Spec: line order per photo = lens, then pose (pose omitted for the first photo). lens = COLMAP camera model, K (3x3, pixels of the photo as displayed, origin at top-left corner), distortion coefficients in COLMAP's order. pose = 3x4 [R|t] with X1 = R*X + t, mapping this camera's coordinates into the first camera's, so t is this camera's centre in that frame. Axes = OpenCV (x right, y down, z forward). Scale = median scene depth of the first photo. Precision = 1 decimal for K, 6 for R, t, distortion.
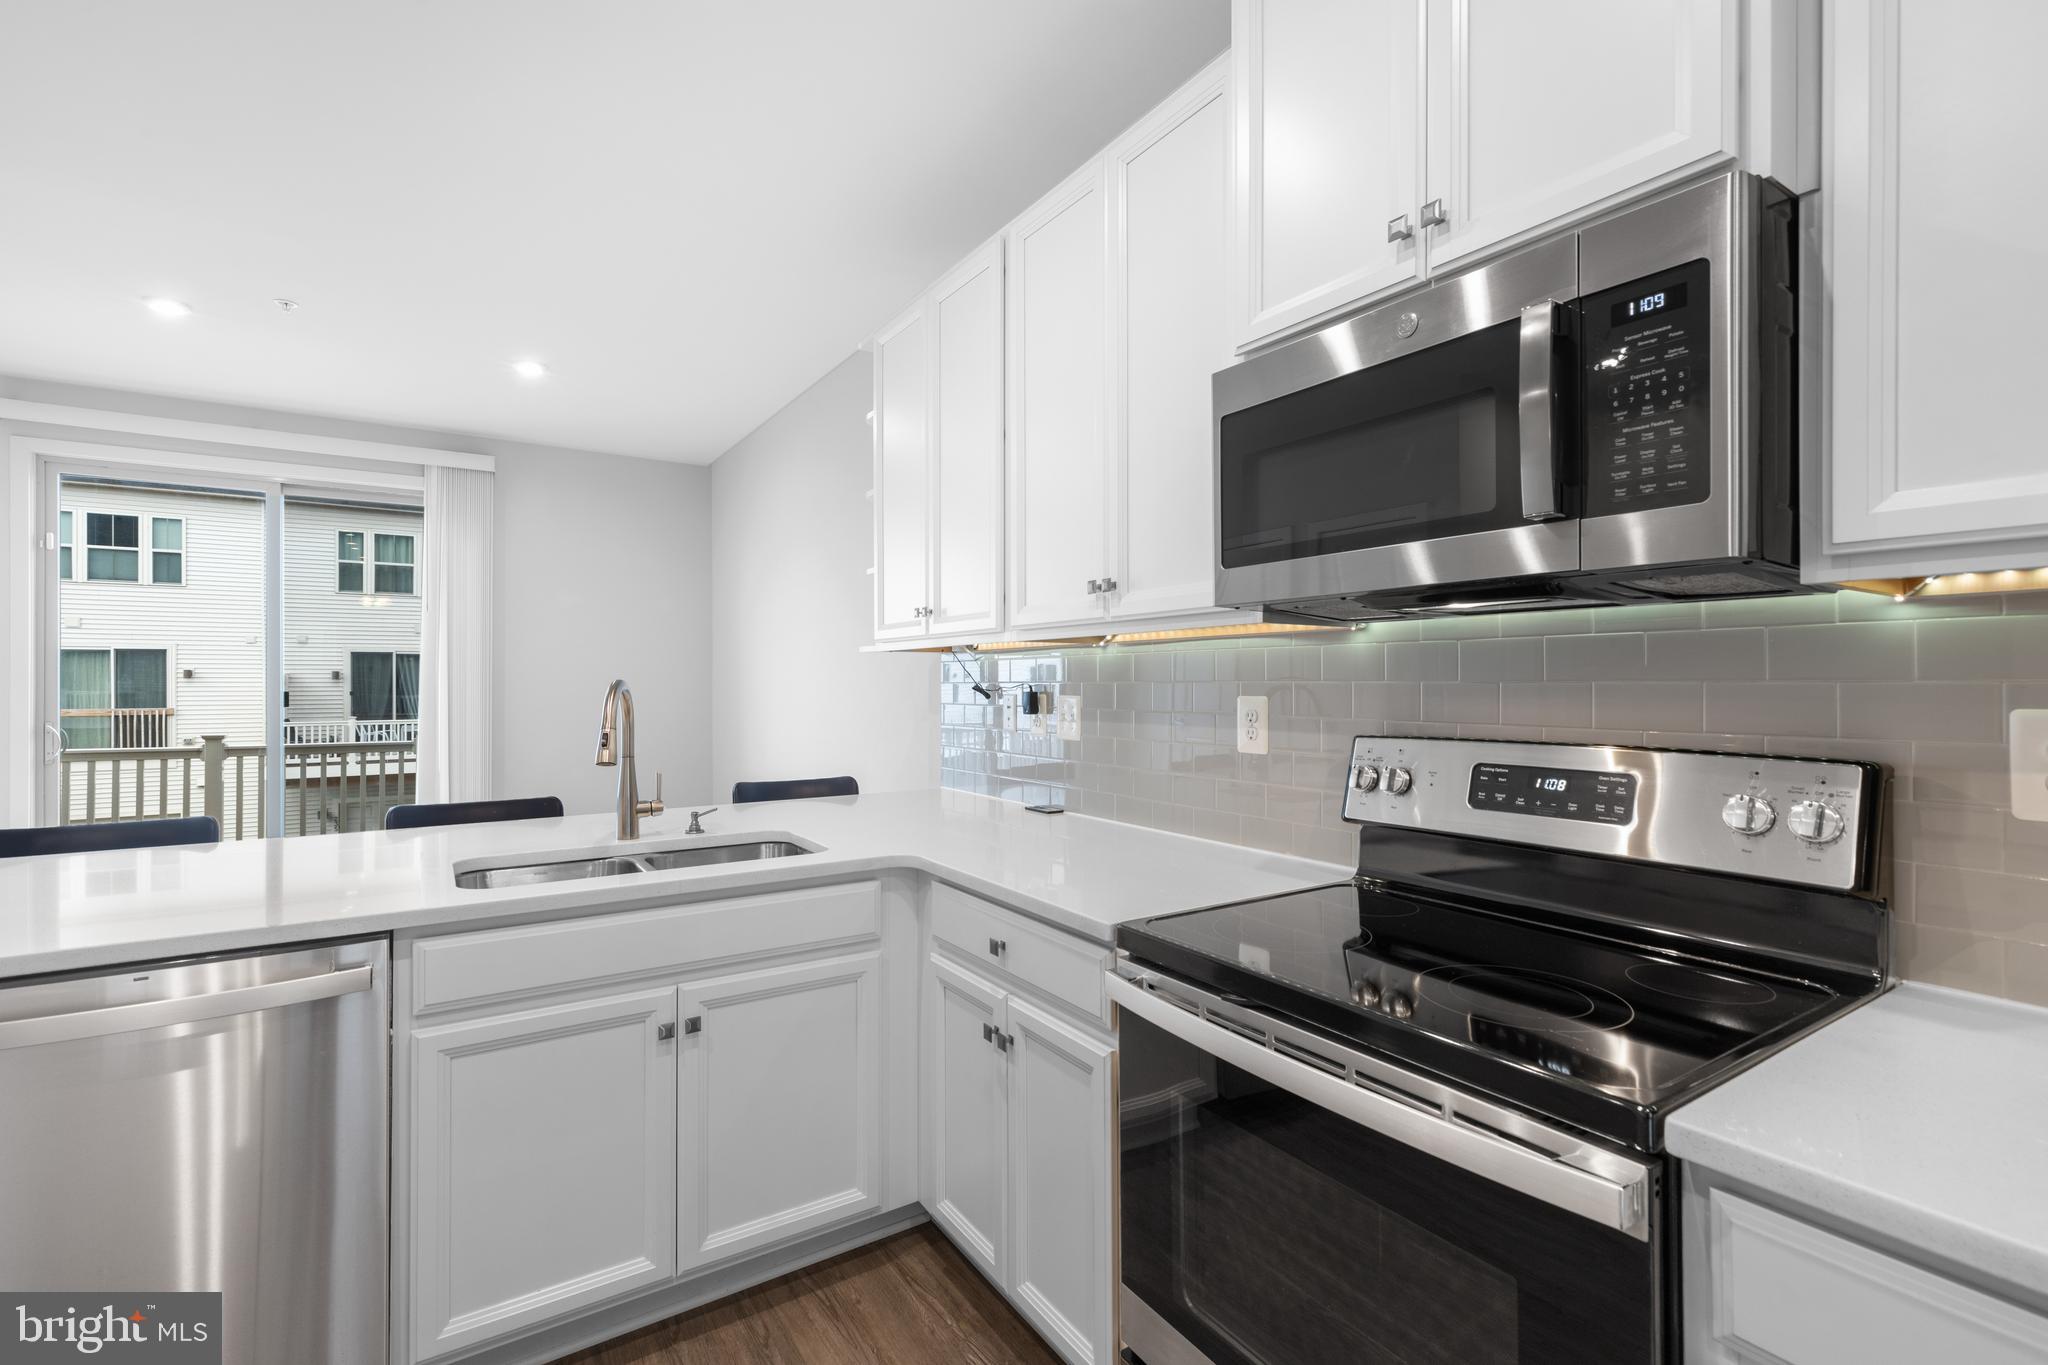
lens RADIAL K [[915.7, 0, 1030.8], [0, 915.7, 683.7], [0, 0, 1]] dist [0.005821, -0.000549]
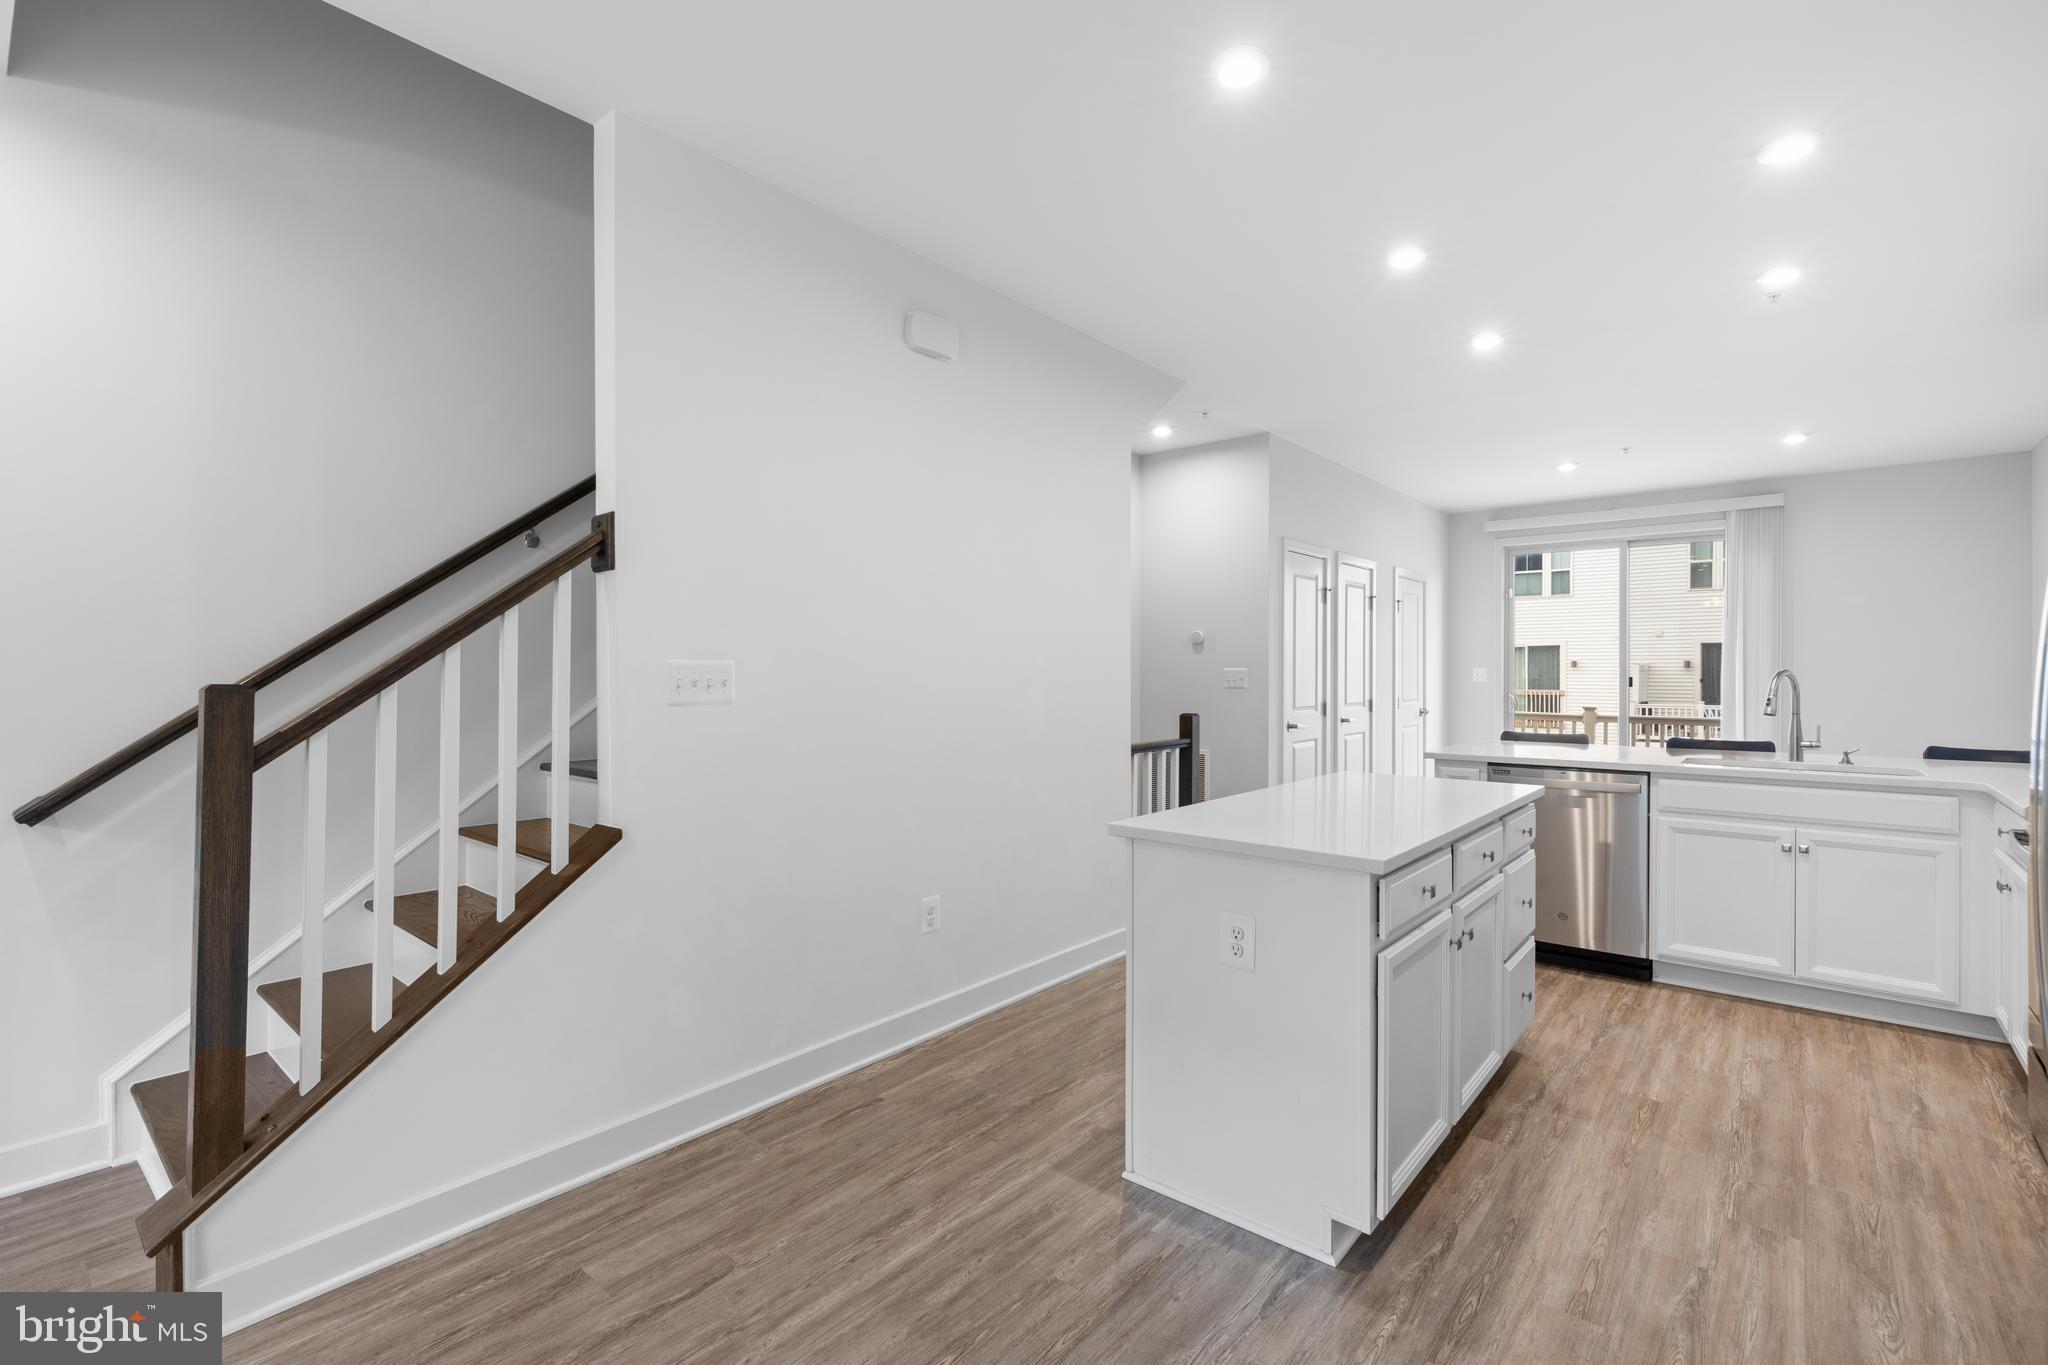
lens RADIAL K [[915.7, 0, 1022.6], [0, 915.7, 671.6], [0, 0, 1]] dist [0.005821, -0.000549]
pose [[0.284323, 0.000801, -0.958728, 0.737717], [-0.001094, 0.999999, 0.000511, 0.000606], [0.958728, 0.000904, 0.284324, -0.812982]]
